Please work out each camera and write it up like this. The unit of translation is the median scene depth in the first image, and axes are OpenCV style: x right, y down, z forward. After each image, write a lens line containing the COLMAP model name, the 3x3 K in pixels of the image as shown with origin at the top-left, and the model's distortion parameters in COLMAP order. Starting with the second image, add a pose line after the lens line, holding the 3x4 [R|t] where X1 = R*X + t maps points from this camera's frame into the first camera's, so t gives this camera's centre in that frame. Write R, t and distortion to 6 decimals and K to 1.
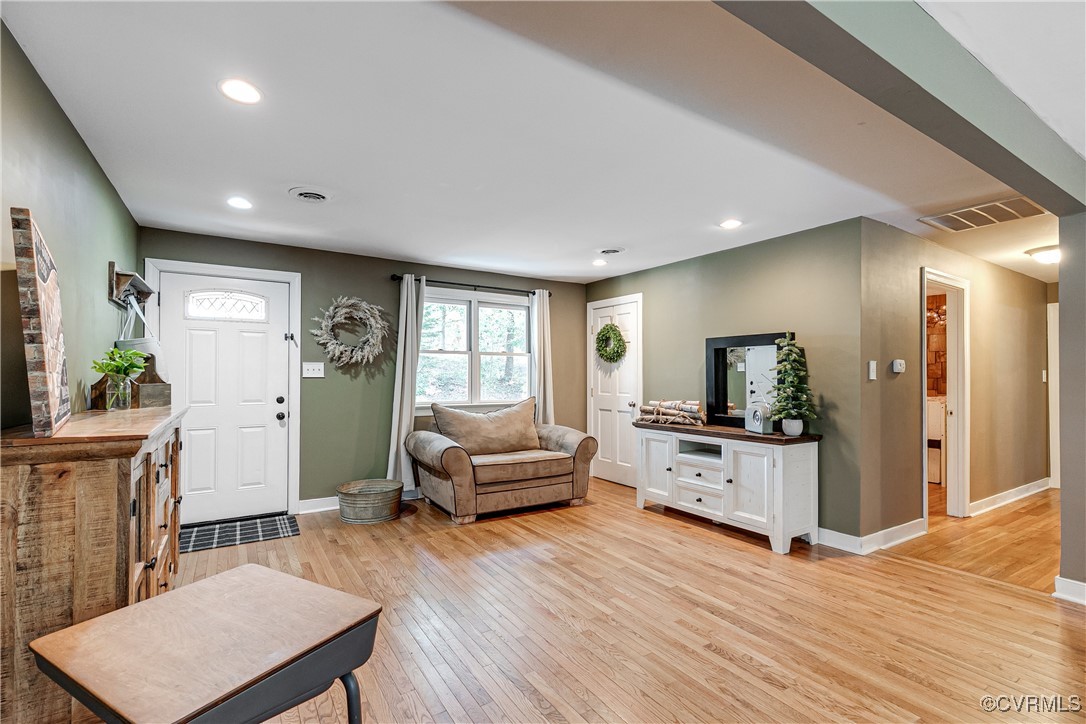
lens RADIAL K [[490.8, 0, 545.2], [0, 490.8, 368.7], [0, 0, 1]] dist [0.006557, -0.002973]
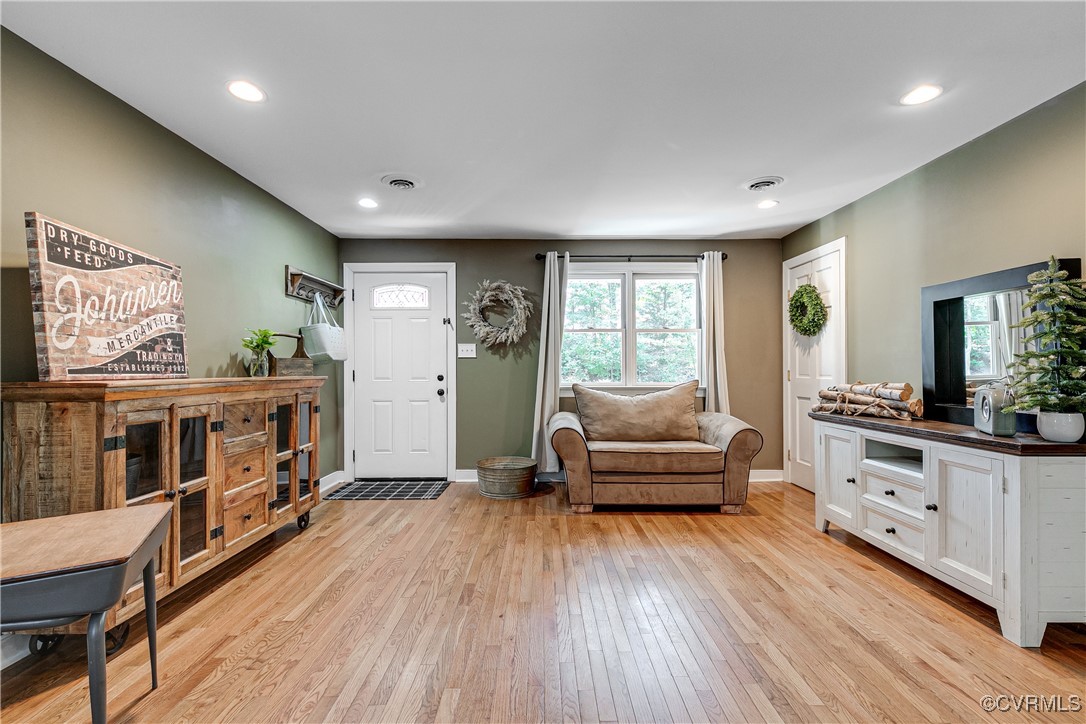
lens RADIAL K [[490.8, 0, 543.5], [0, 490.8, 366.2], [0, 0, 1]] dist [0.006557, -0.002973]
pose [[0.847632, -0.007093, -0.530537, 0.257269], [0.012895, 0.999891, 0.007234, 0.032435], [0.530427, -0.012974, 0.847631, 0.181184]]
